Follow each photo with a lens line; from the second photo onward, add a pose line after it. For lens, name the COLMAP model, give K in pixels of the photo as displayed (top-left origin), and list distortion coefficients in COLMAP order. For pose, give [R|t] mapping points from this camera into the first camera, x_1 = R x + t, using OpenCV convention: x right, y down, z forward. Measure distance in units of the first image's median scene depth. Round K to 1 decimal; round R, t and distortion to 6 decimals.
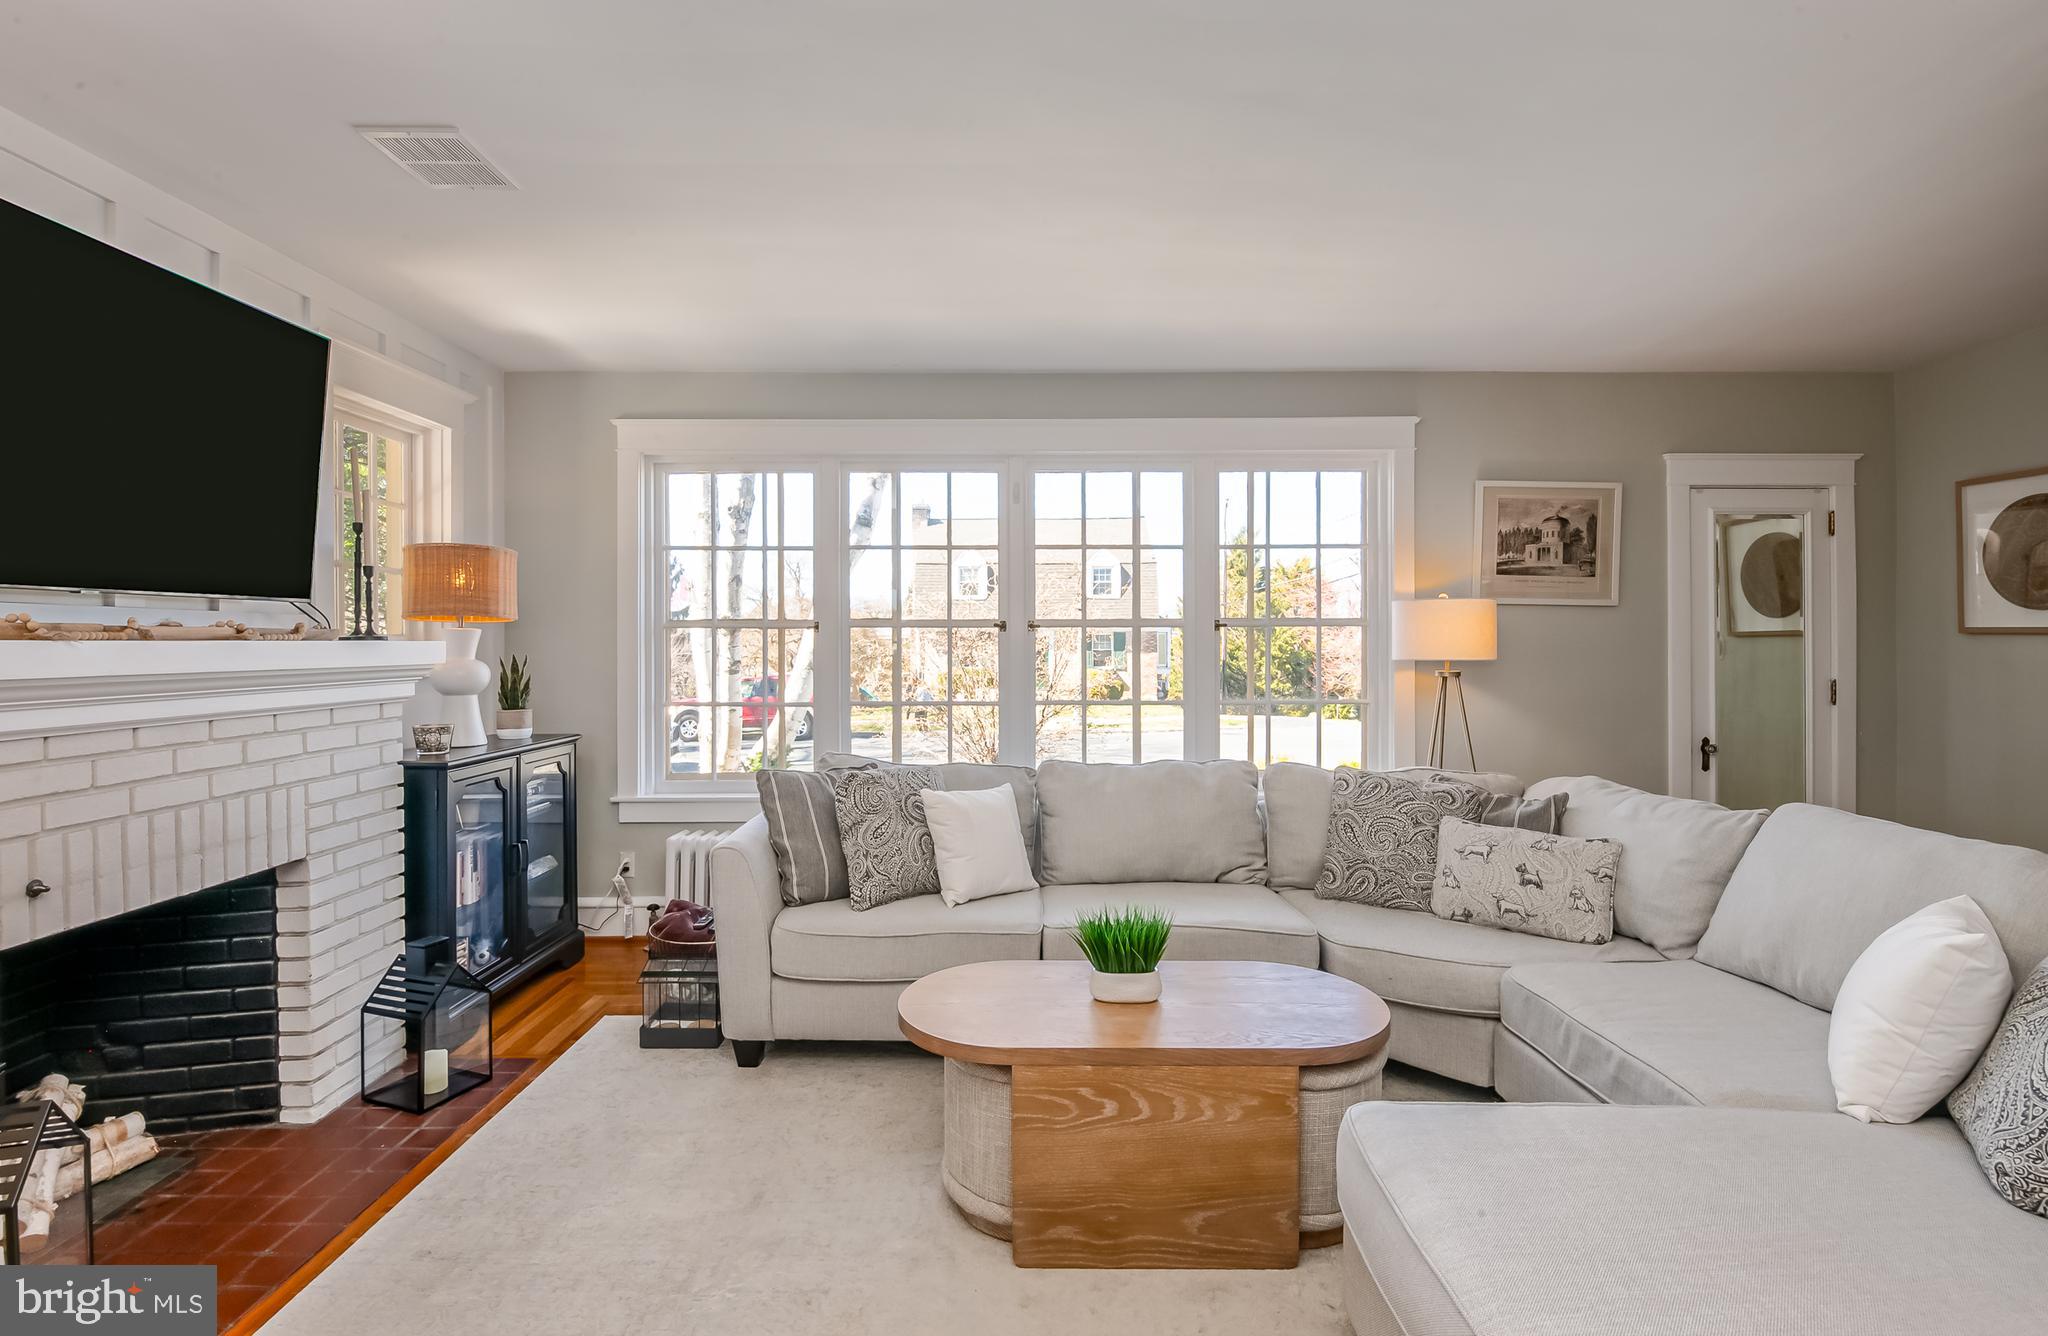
lens RADIAL K [[960.2, 0, 1008.1], [0, 960.2, 654.2], [0, 0, 1]] dist [-0.011200, -0.005049]
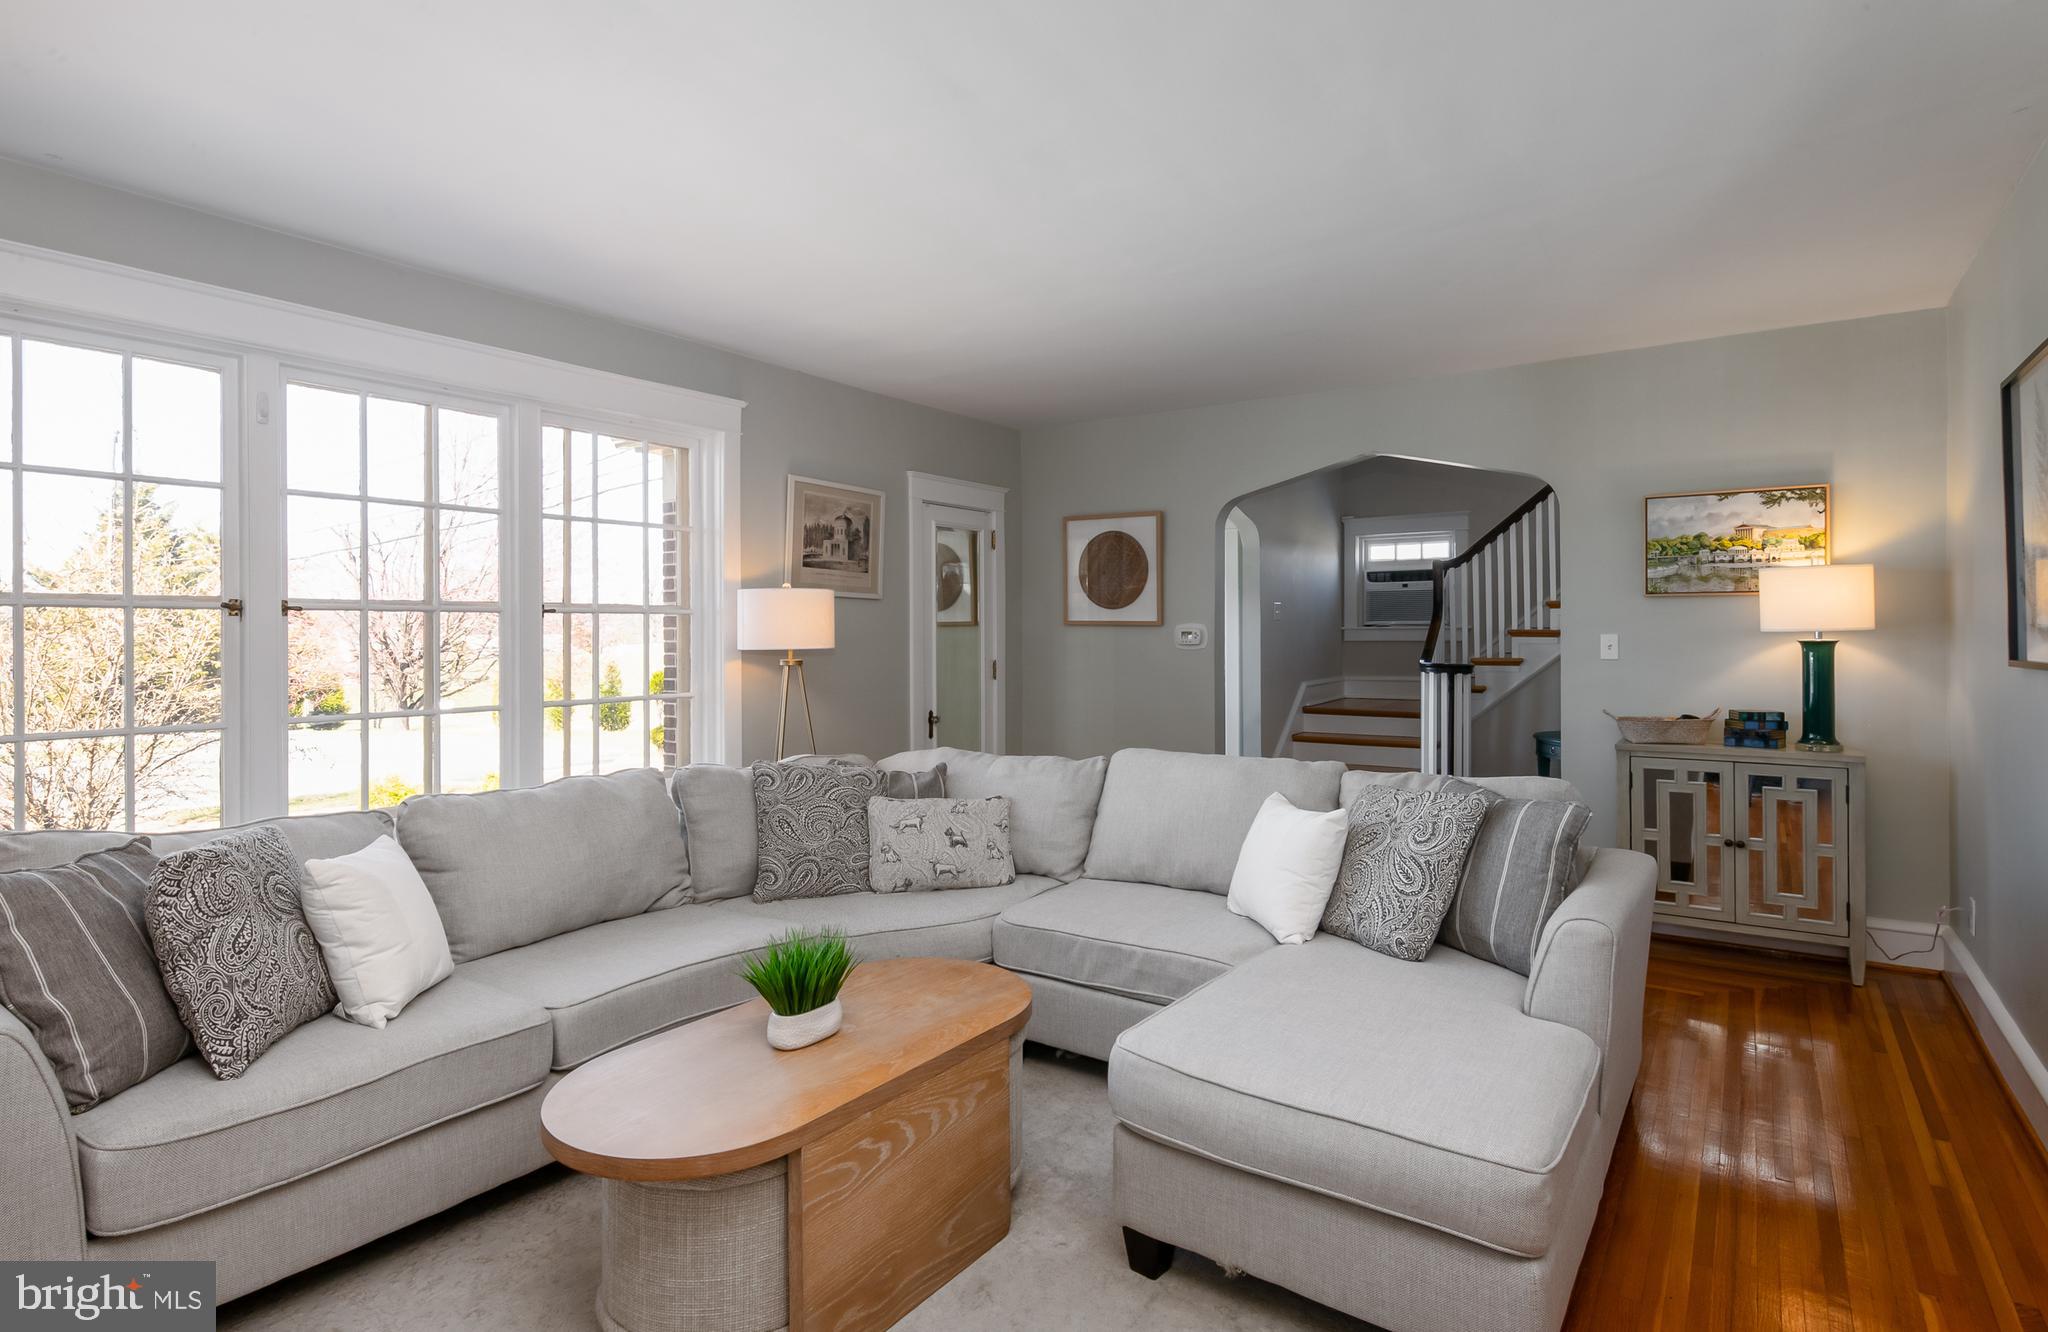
lens RADIAL K [[1016.8, 0, 1076.9], [0, 1016.8, 633.8], [0, 0, 1]] dist [0.002308, -0.003195]
pose [[0.571621, -0.002372, 0.820515, -0.327854], [0.010046, 0.999941, -0.004109, -0.003143], [-0.820457, 0.010592, 0.571611, 0.172022]]
